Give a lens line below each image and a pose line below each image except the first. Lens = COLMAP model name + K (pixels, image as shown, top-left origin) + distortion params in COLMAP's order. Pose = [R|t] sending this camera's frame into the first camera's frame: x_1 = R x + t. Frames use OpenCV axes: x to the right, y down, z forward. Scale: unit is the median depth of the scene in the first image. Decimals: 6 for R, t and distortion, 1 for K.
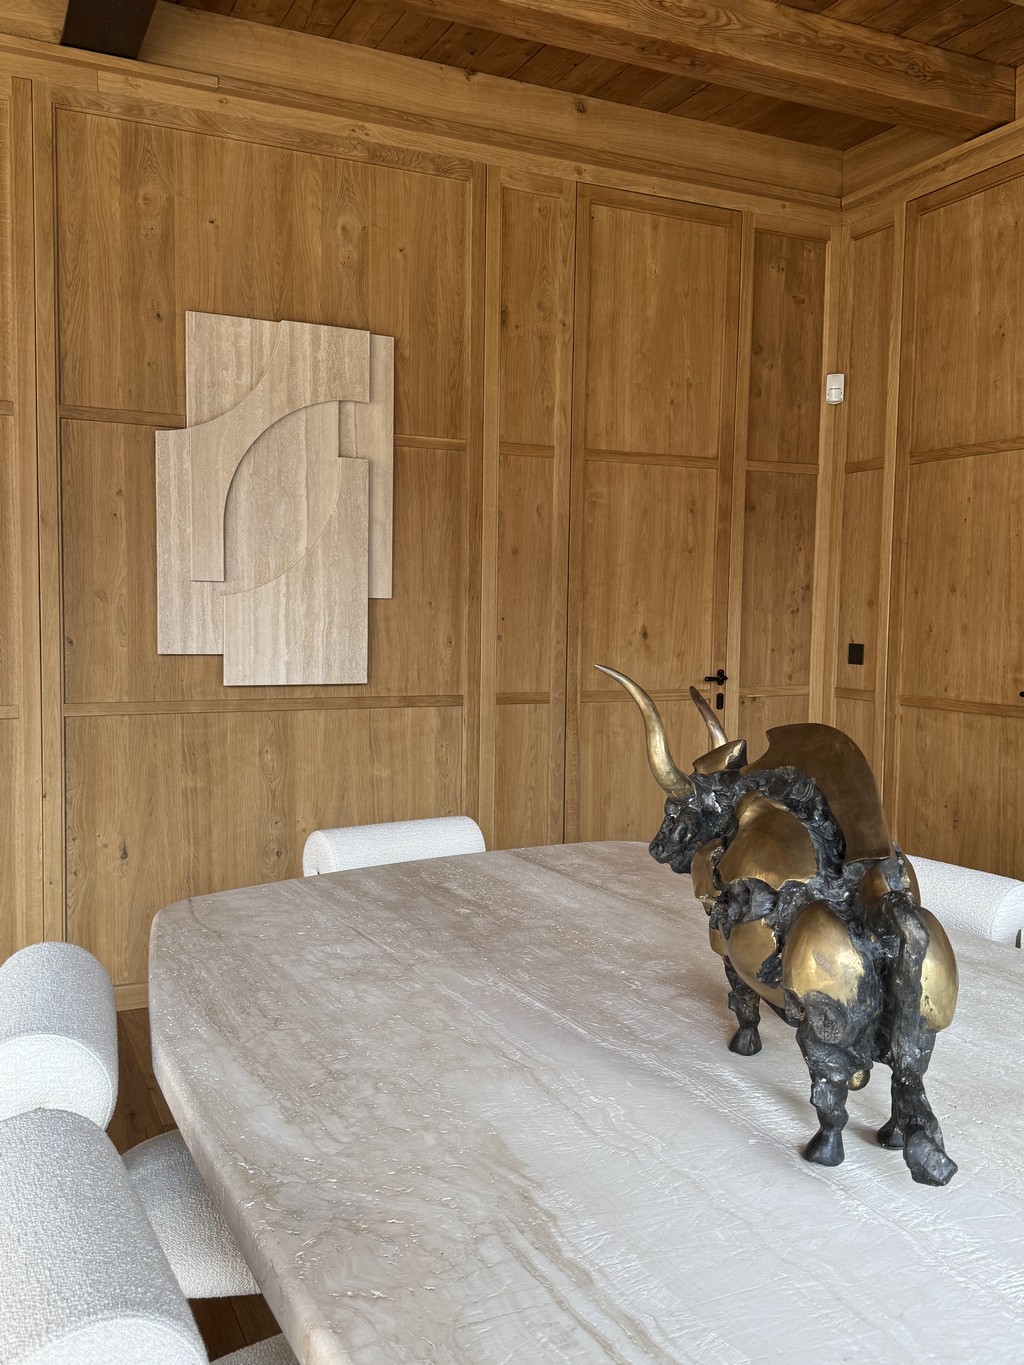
lens RADIAL K [[1174.0, 0, 511.3], [0, 1174.0, 692.1], [0, 0, 1]] dist [0.094865, -0.142581]
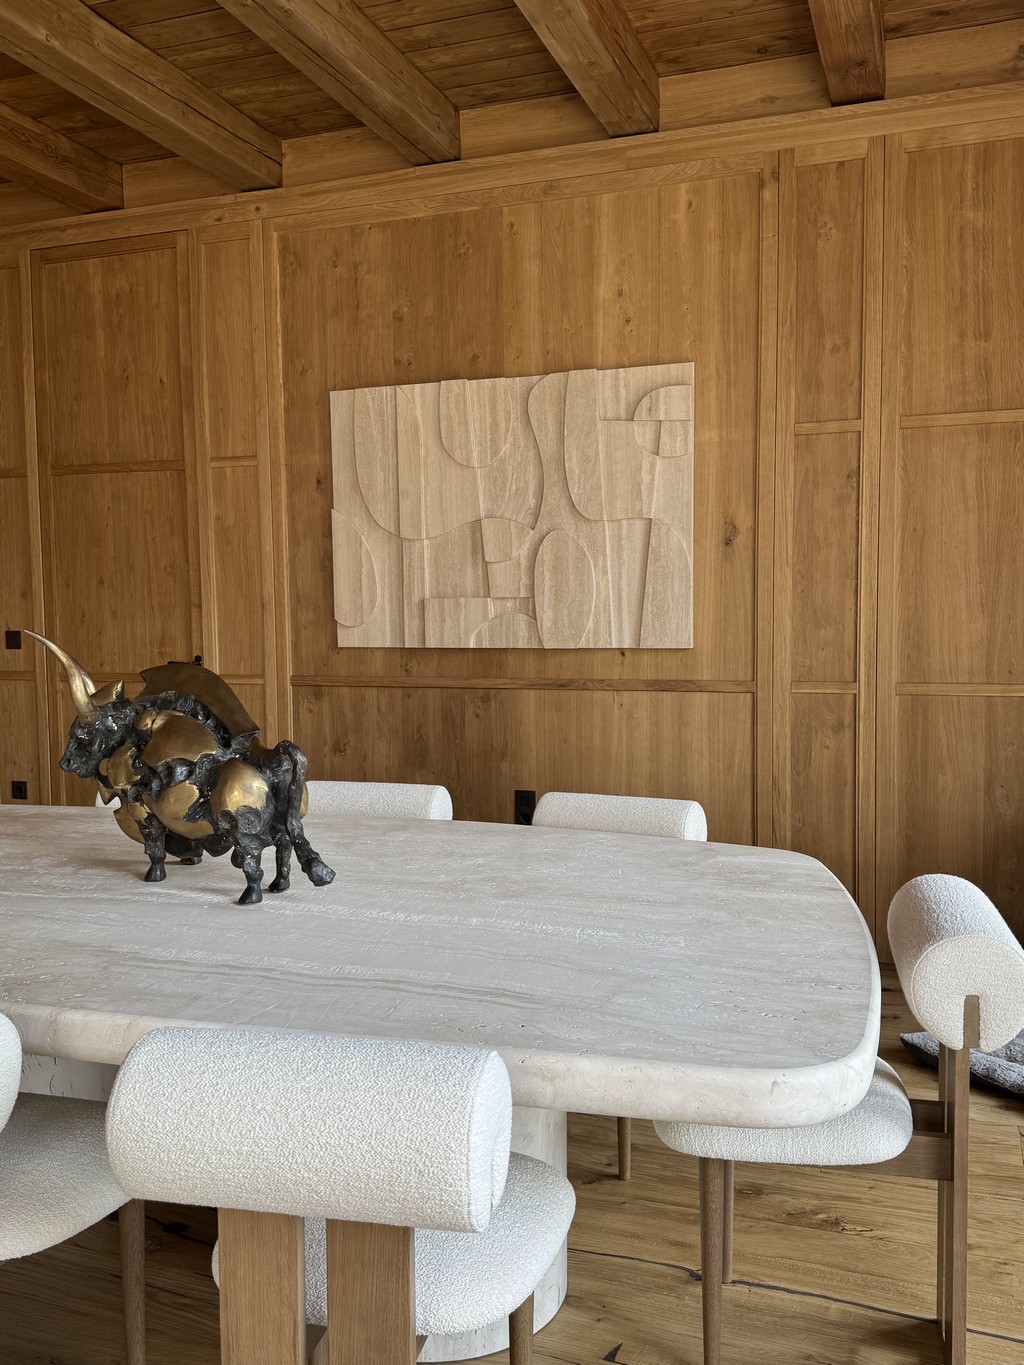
lens RADIAL K [[1174.0, 0, 504.4], [0, 1174.0, 692.0], [0, 0, 1]] dist [0.094865, -0.142581]
pose [[0.705971, -0.071408, 0.704632, -0.216280], [0.070393, 0.997052, 0.030516, 0.019257], [-0.704734, 0.028057, 0.708916, -0.158344]]
